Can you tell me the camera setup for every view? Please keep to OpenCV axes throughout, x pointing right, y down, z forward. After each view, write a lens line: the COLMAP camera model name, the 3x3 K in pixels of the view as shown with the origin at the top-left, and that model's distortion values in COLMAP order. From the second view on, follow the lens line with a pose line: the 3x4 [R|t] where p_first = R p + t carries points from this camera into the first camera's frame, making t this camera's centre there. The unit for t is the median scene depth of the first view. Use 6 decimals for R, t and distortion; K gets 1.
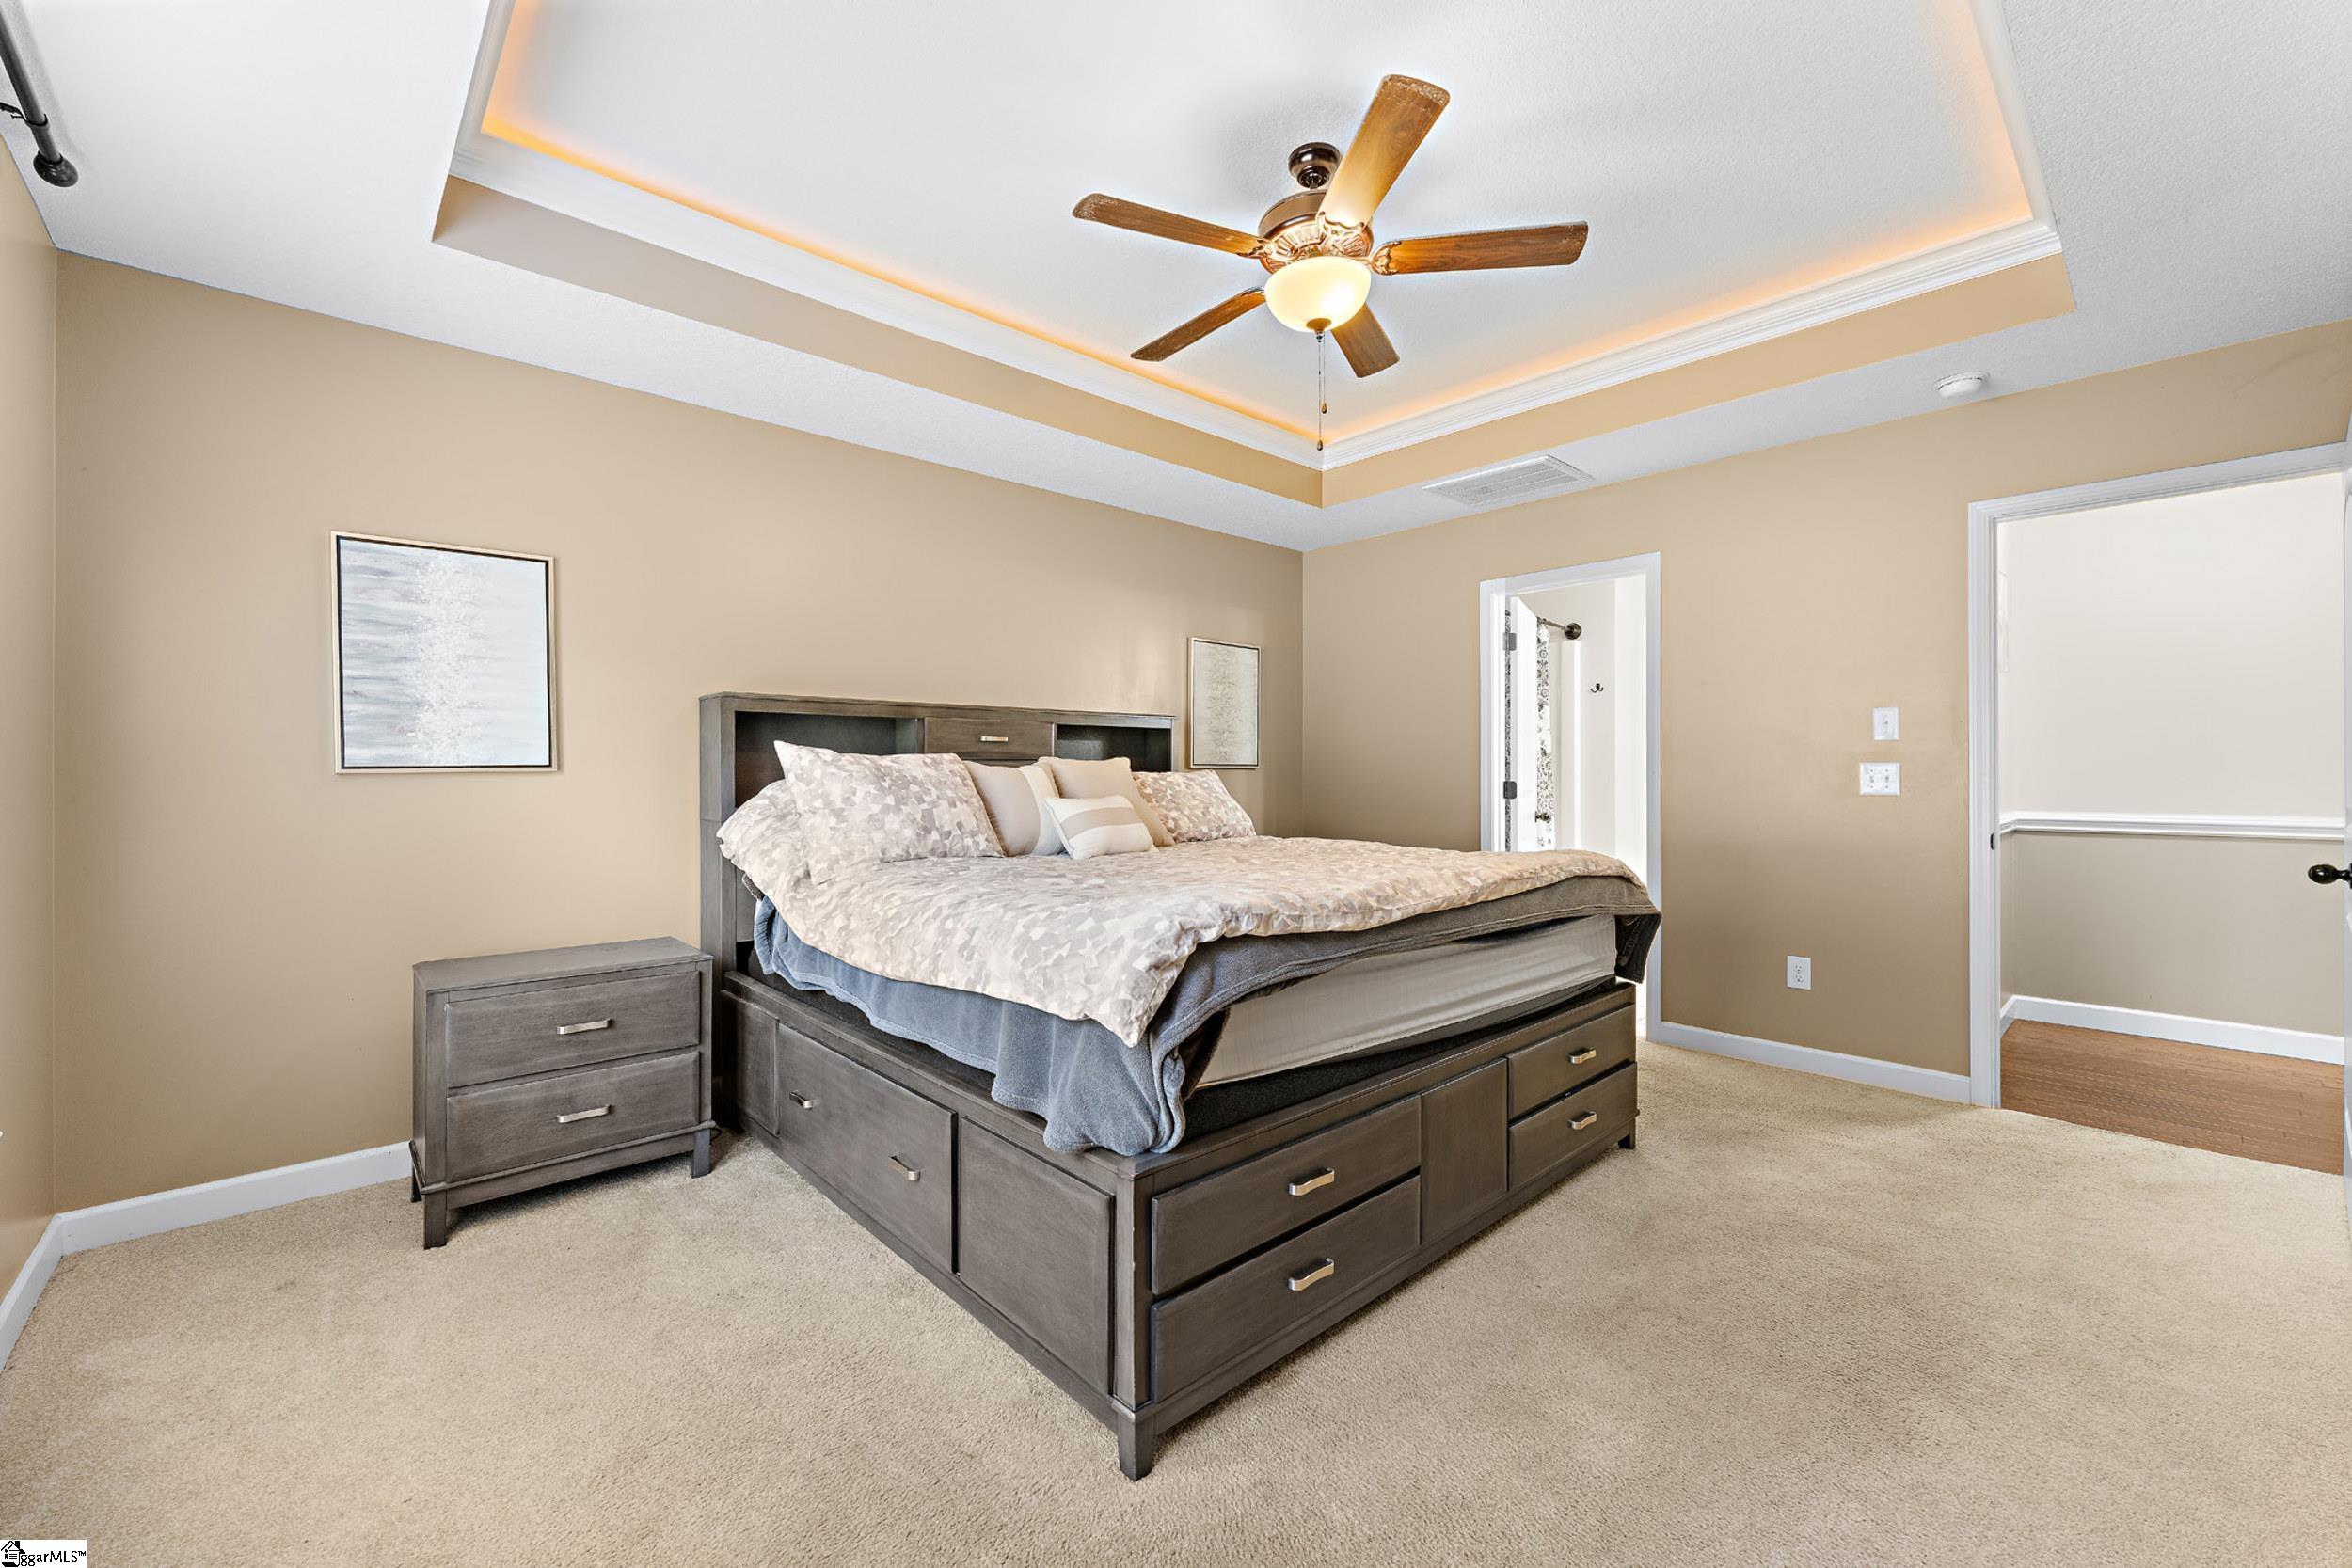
lens RADIAL K [[950.1, 0, 1172.4], [0, 950.1, 783.2], [0, 0, 1]] dist [0.003654, 0.000591]
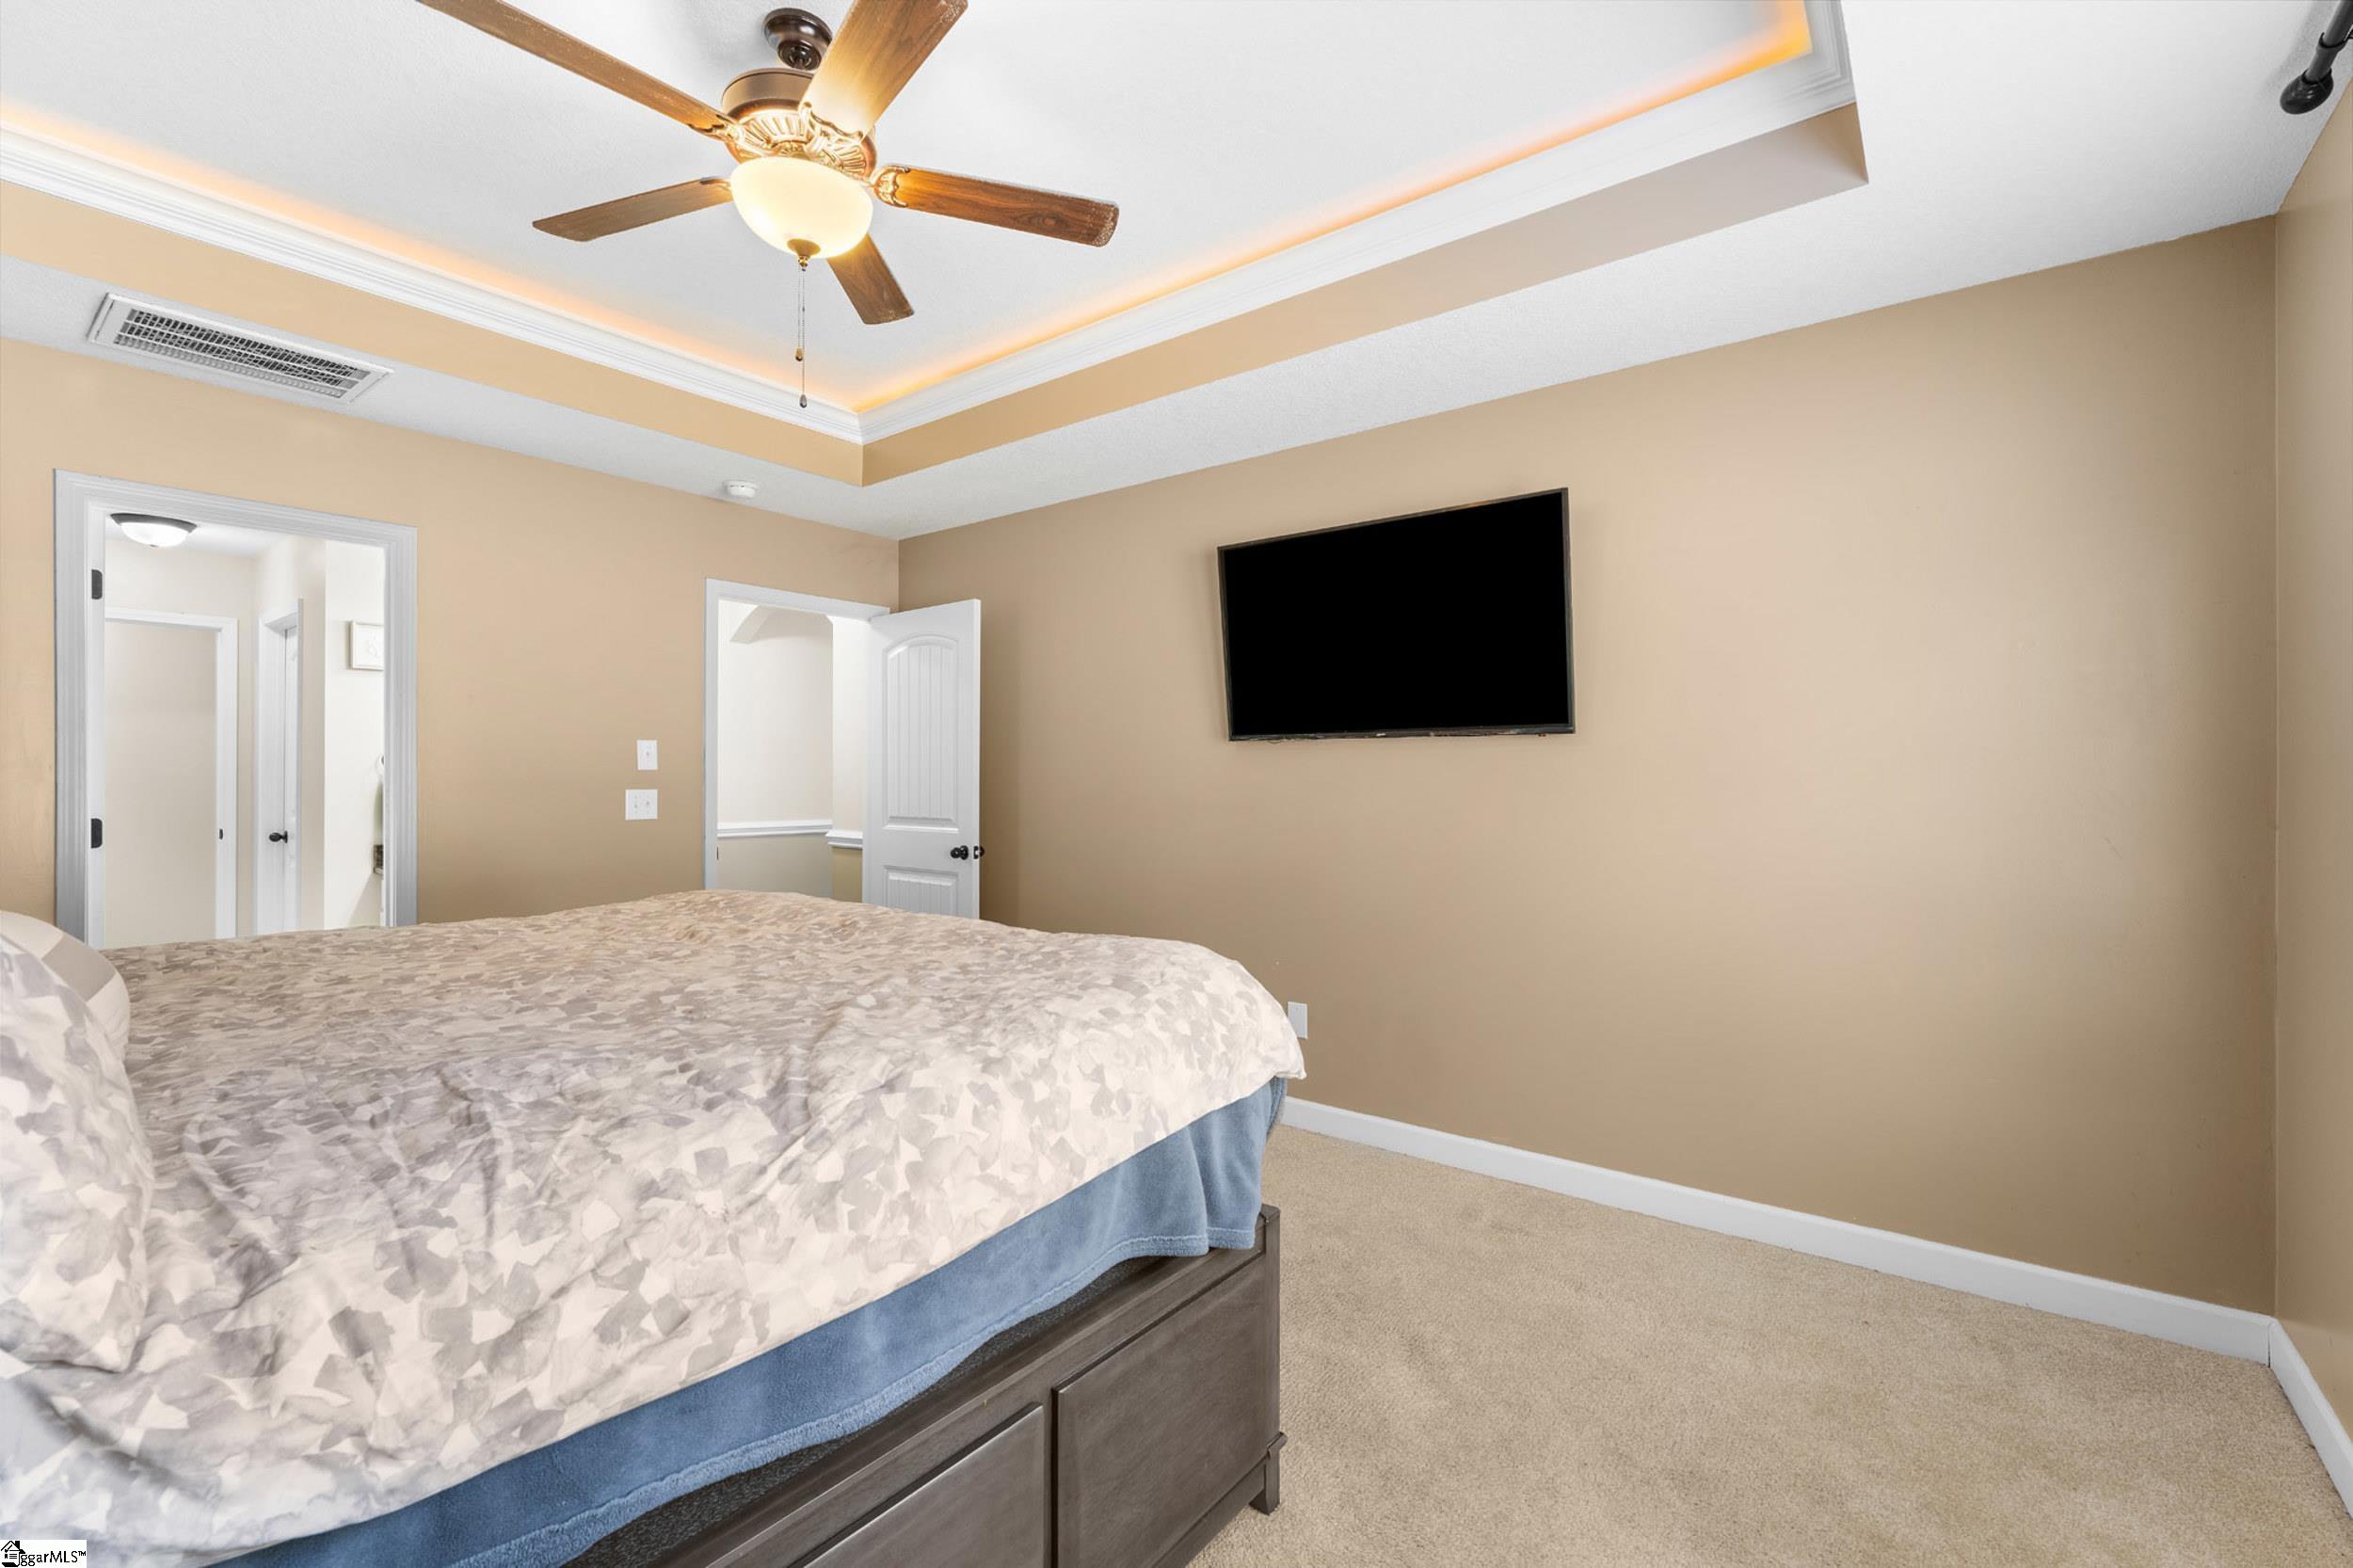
lens RADIAL K [[1013.6, 0, 1168.8], [0, 1013.6, 775.0], [0, 0, 1]] dist [-0.004990, -0.000535]
pose [[-0.174553, 0.010425, 0.984593, -0.825119], [0.002872, 0.999945, -0.010079, -0.040330], [-0.984644, 0.001069, -0.174573, 0.968008]]
